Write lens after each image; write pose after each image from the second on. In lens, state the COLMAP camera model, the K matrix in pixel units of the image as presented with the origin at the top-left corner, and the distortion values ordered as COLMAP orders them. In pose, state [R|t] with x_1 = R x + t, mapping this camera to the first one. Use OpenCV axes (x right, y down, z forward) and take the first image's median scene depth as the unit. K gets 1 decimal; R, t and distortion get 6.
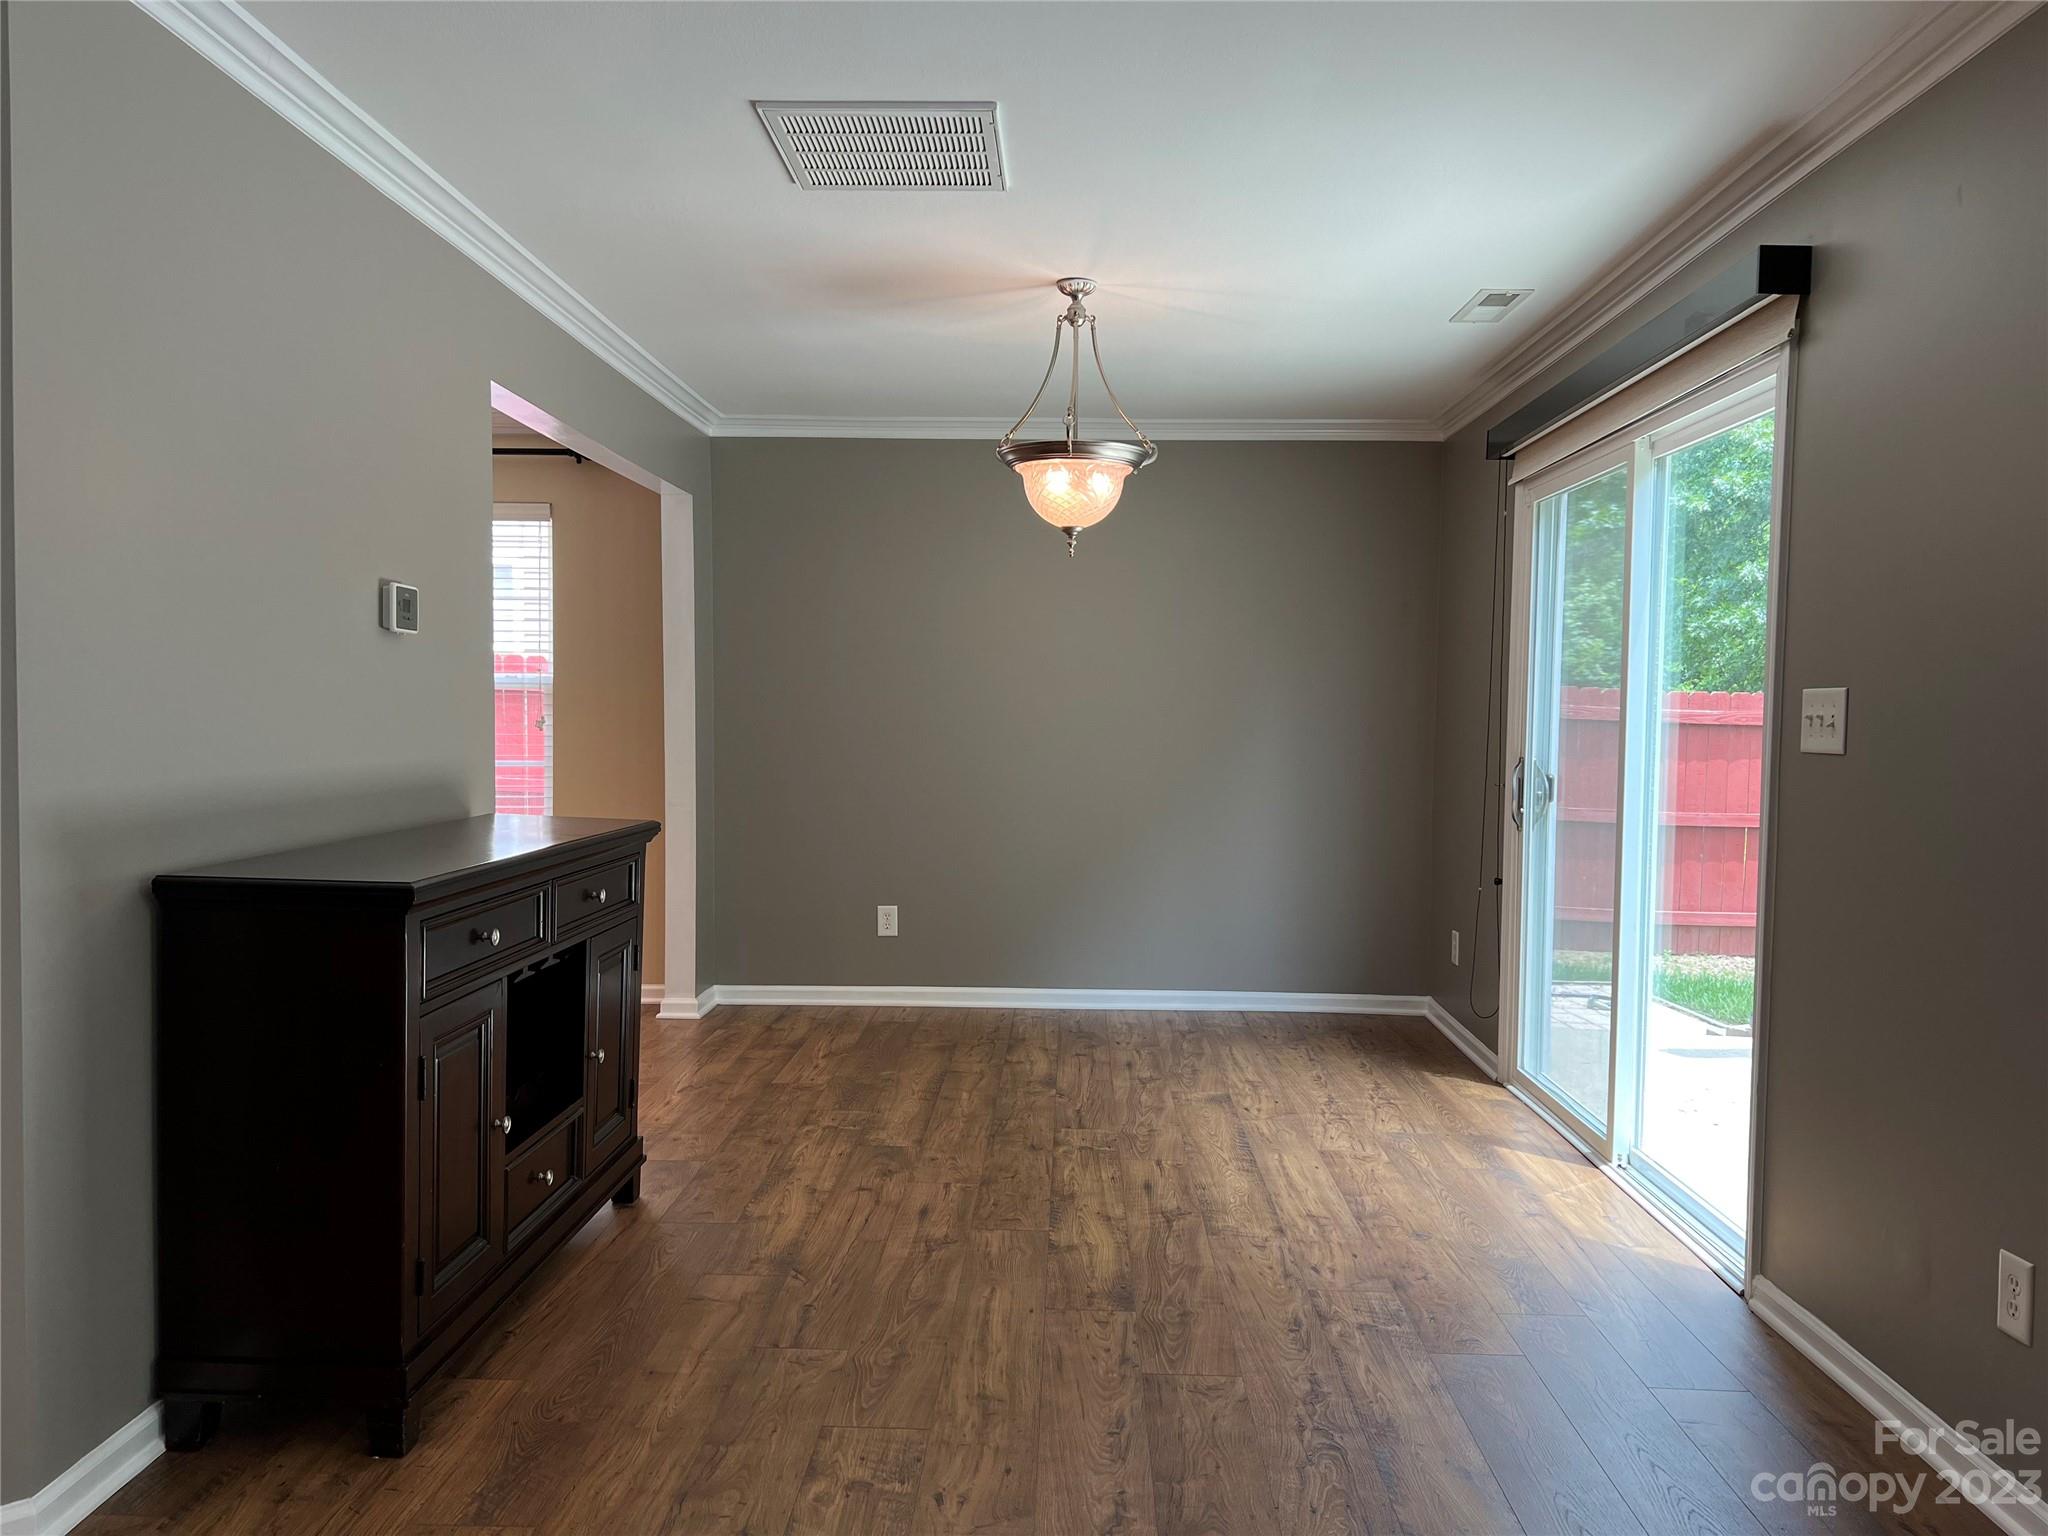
lens RADIAL K [[1546.9, 0, 1022.0], [0, 1546.9, 772.3], [0, 0, 1]] dist [0.037689, -0.046506]
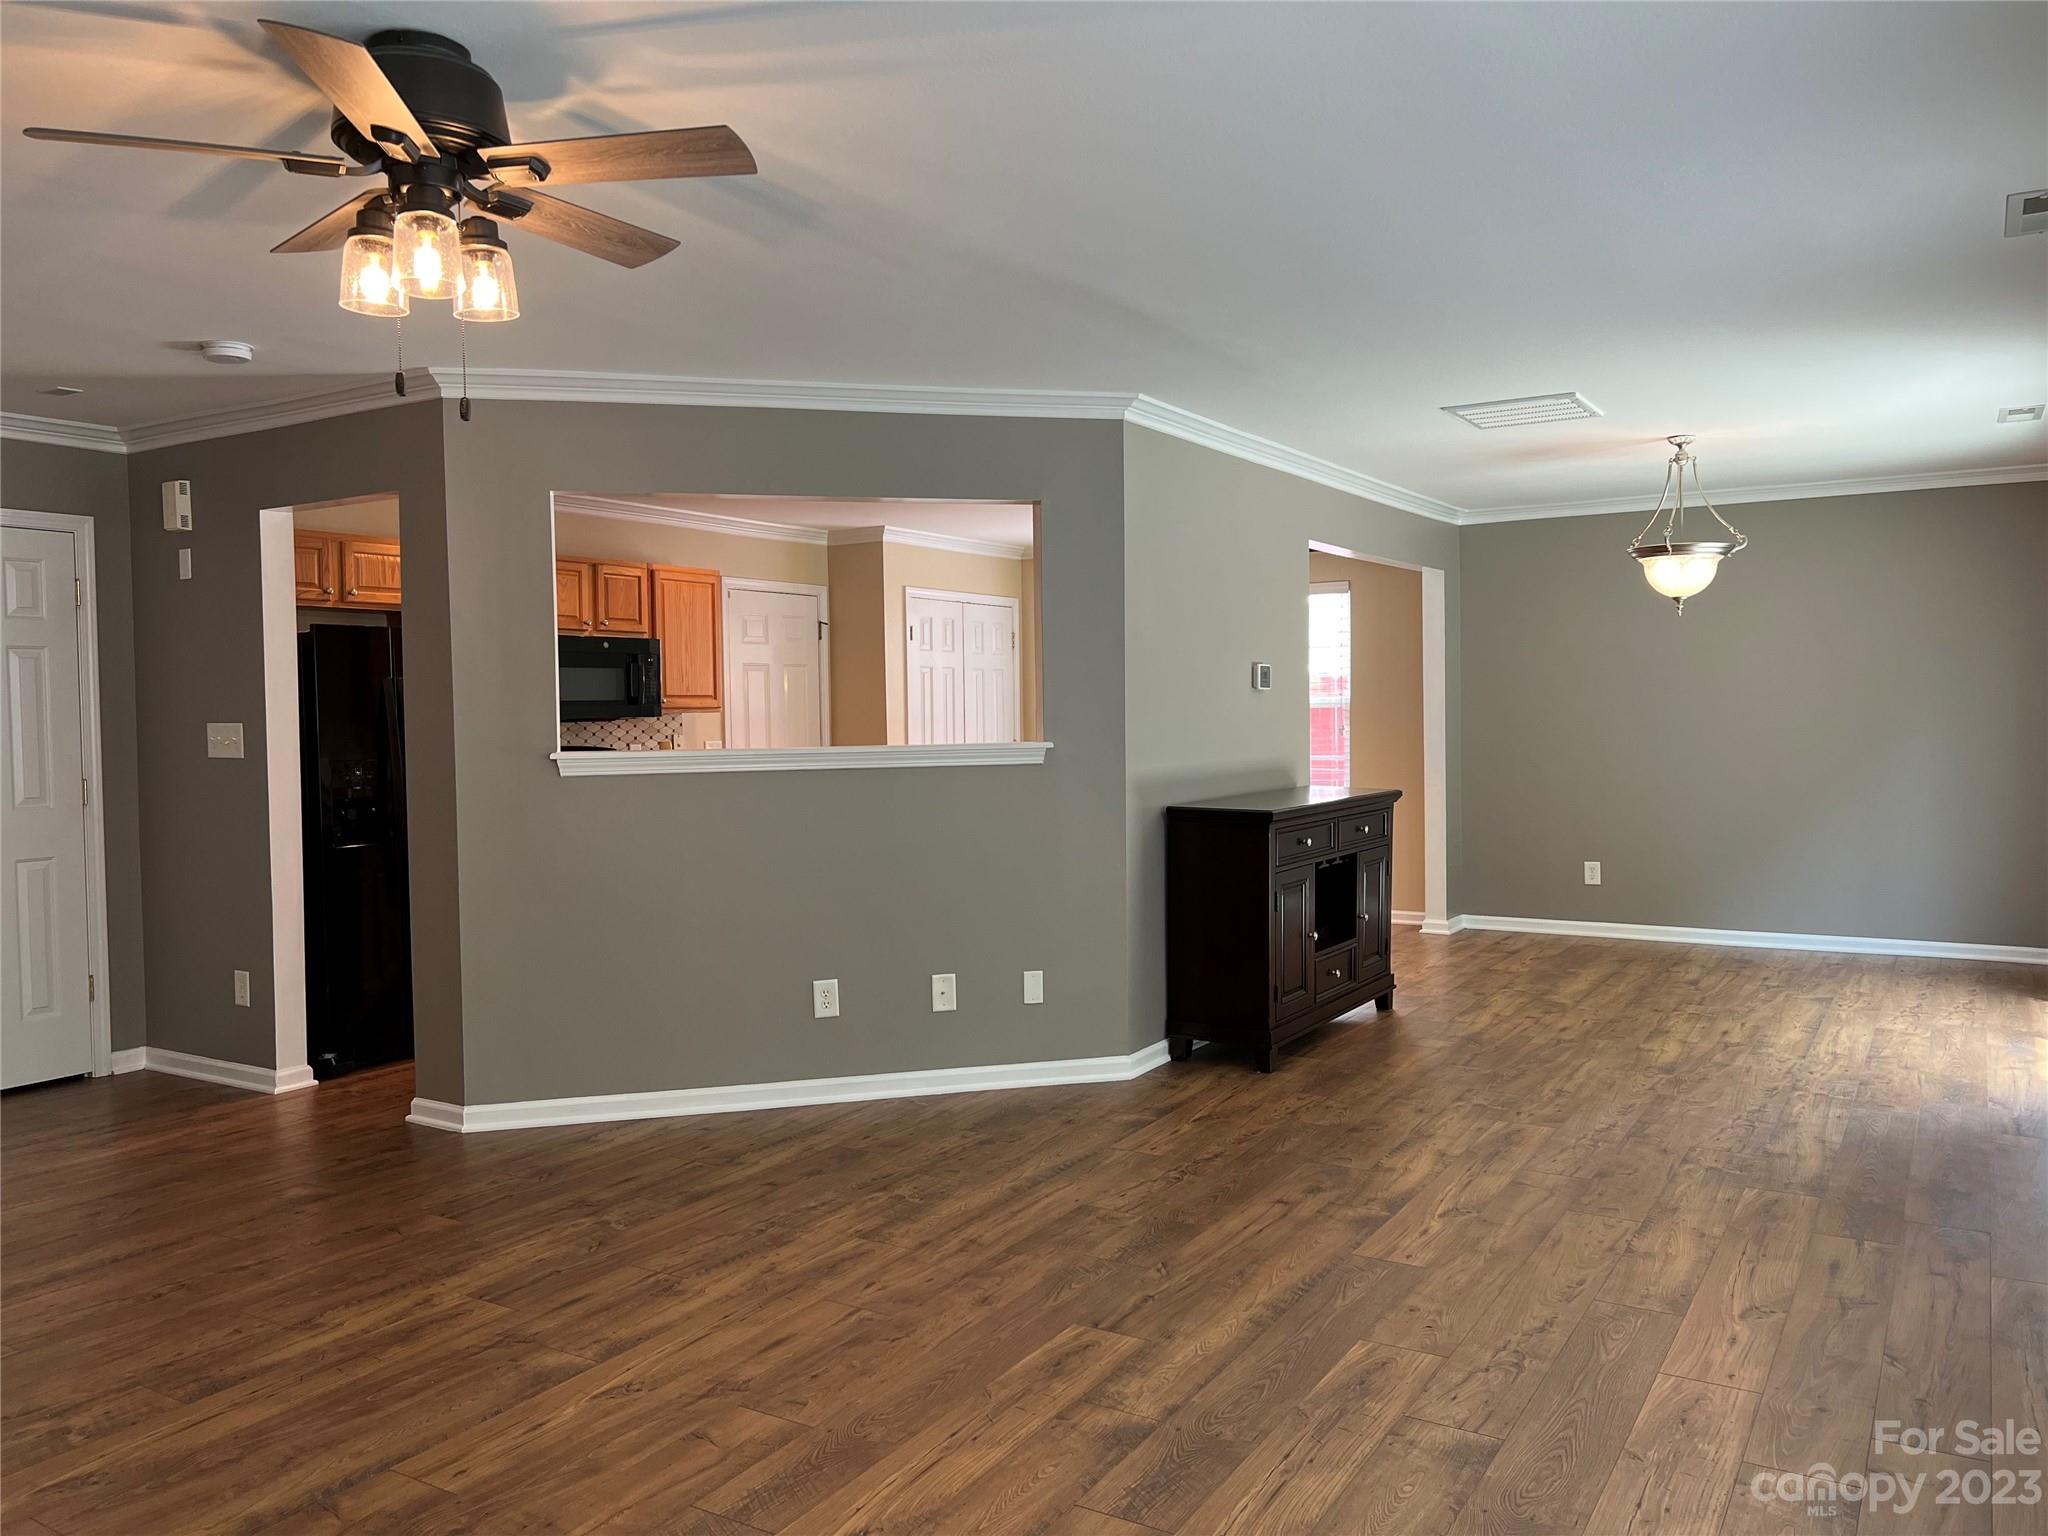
lens RADIAL K [[1546.9, 0, 1028.5], [0, 1546.9, 771.0], [0, 0, 1]] dist [0.037689, -0.046506]
pose [[0.871851, -0.002349, -0.489766, 0.221328], [0.003037, 0.999995, 0.000611, 0.007053], [0.489762, -0.002020, 0.871854, -0.628566]]
